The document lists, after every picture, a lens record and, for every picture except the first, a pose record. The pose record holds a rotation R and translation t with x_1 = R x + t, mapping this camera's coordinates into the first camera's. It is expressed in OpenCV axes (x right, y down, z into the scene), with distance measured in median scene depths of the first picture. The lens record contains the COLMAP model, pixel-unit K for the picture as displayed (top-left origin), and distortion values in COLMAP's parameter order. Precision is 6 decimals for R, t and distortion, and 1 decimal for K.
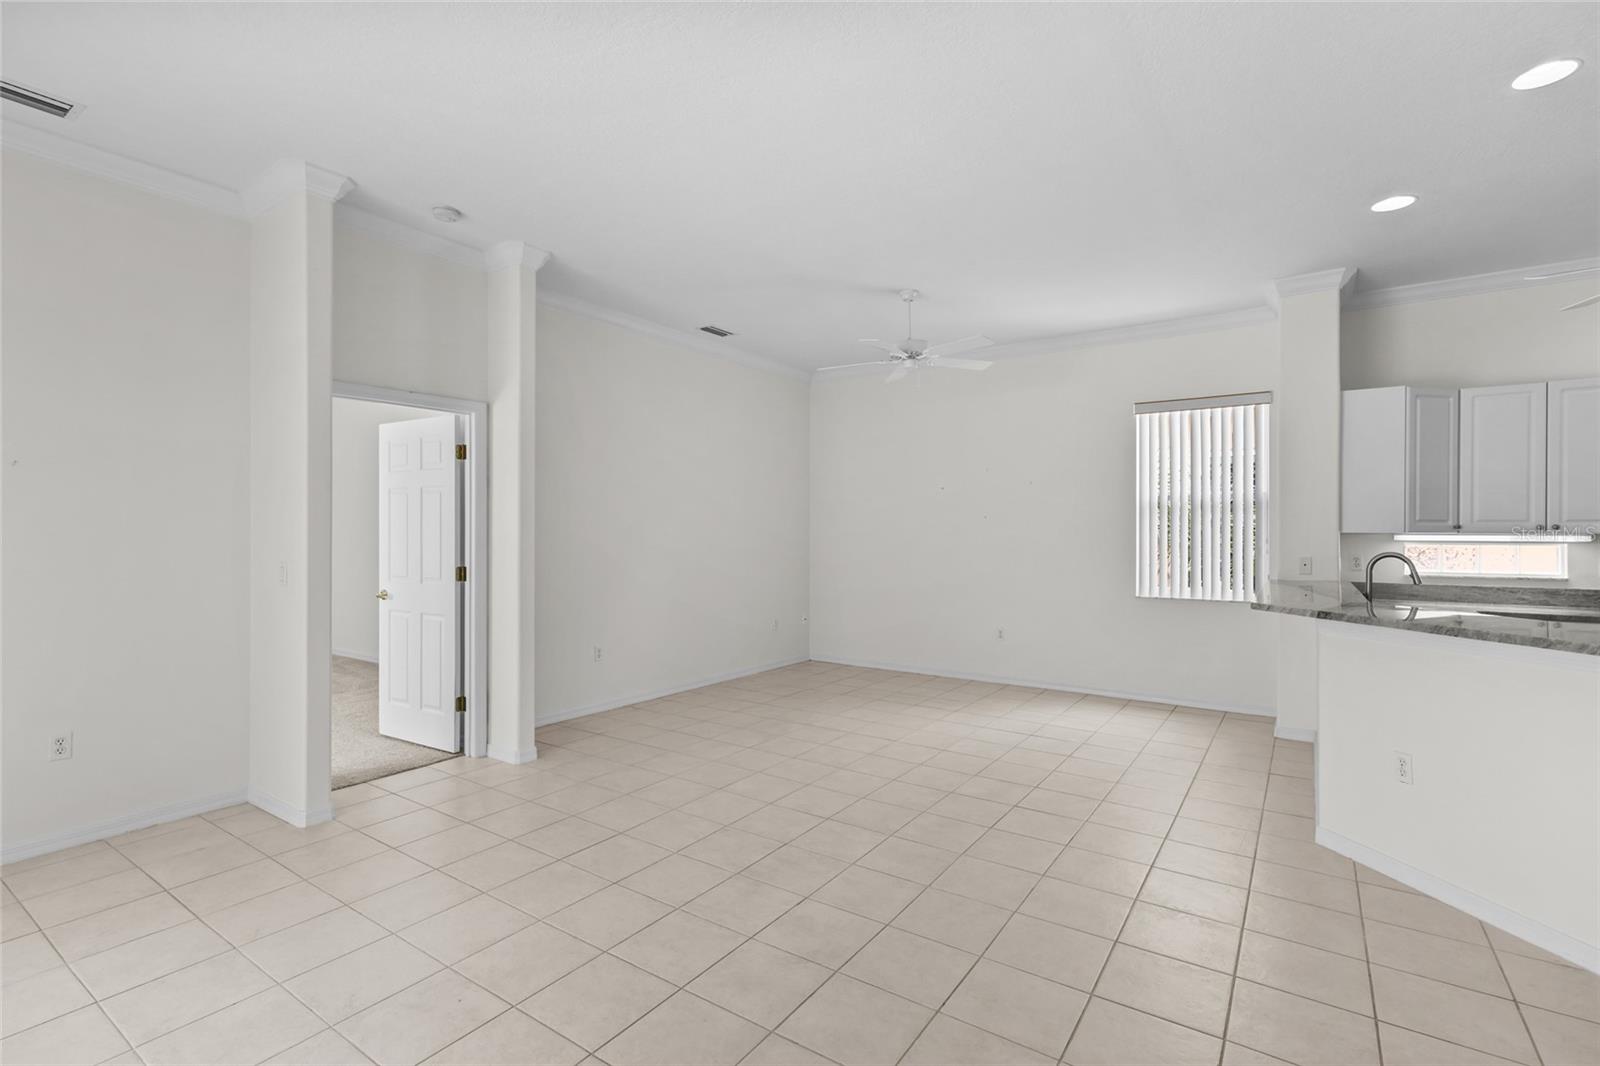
lens RADIAL K [[738.7, 0, 794.3], [0, 738.7, 533.8], [0, 0, 1]] dist [0.004032, 0.000257]
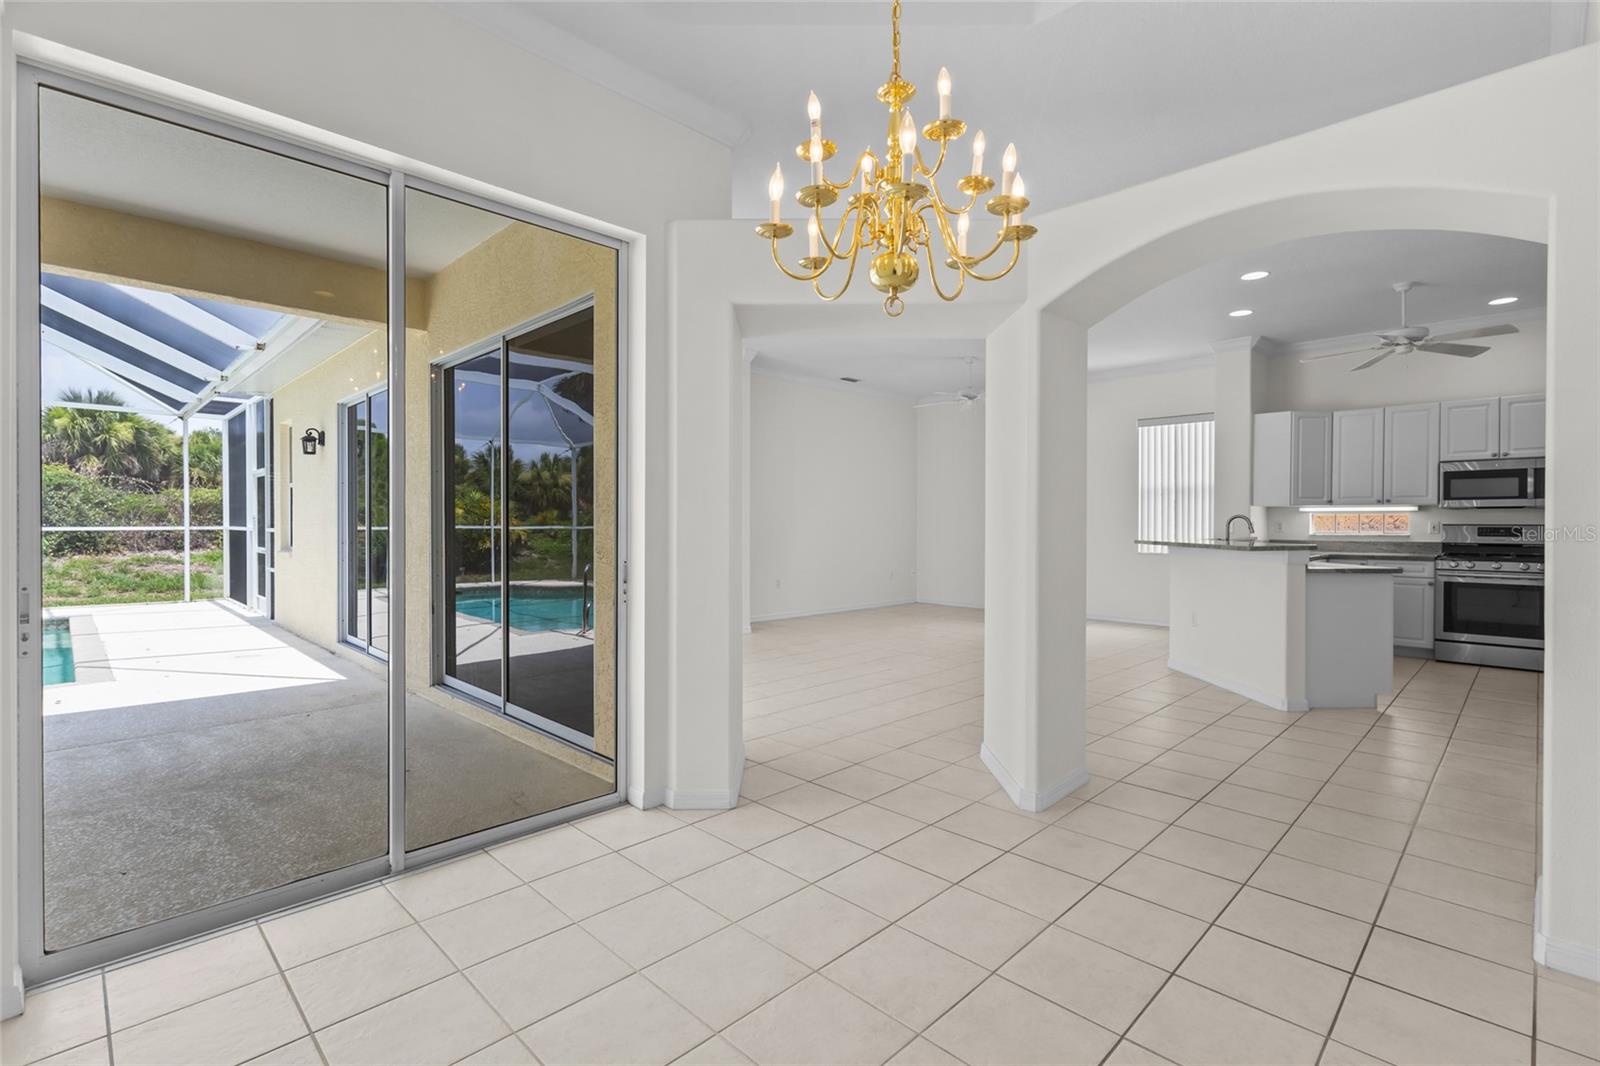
lens RADIAL K [[738.7, 0, 794.7], [0, 738.7, 528.0], [0, 0, 1]] dist [0.004032, 0.000257]
pose [[0.984491, 0.000875, -0.175433, 0.068975], [0.000230, 0.999980, 0.006278, 0.036543], [0.175435, -0.006221, 0.984471, -0.718676]]
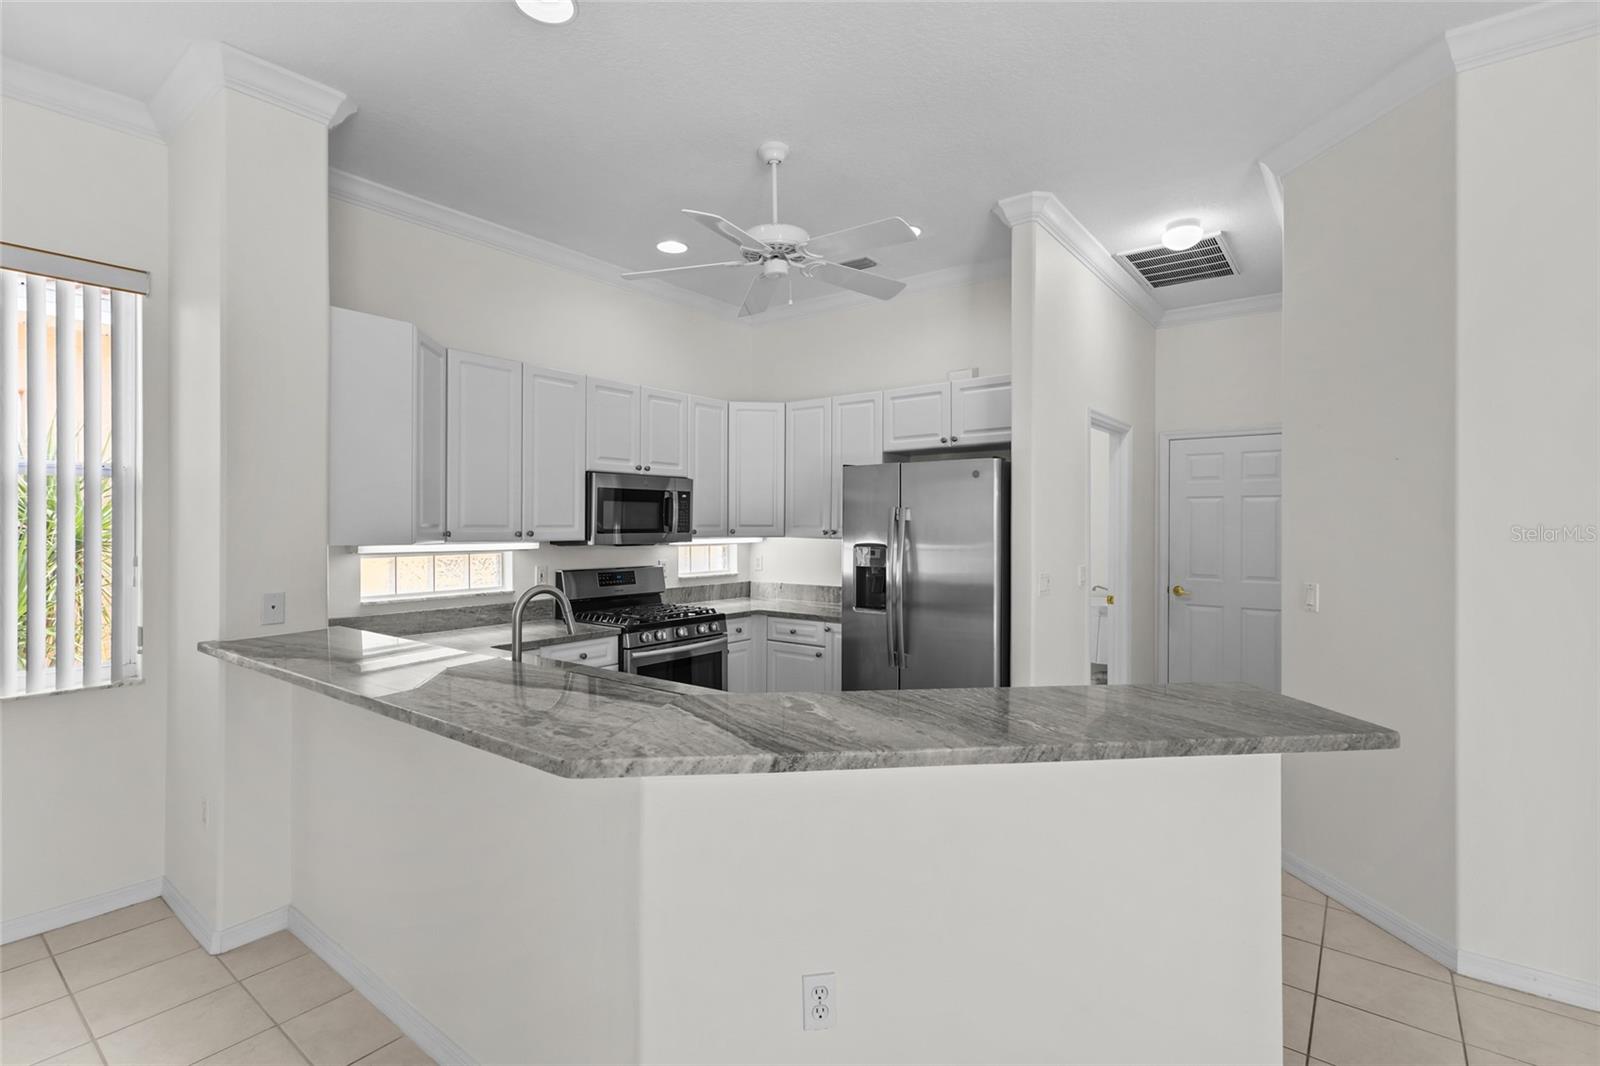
lens RADIAL K [[738.7, 0, 794.7], [0, 738.7, 521.5], [0, 0, 1]] dist [0.004032, 0.000257]
pose [[0.047835, 0.000787, 0.998855, 0.175299], [-0.001560, 0.999999, -0.000713, -0.022067], [-0.998854, -0.001525, 0.047836, 0.623628]]
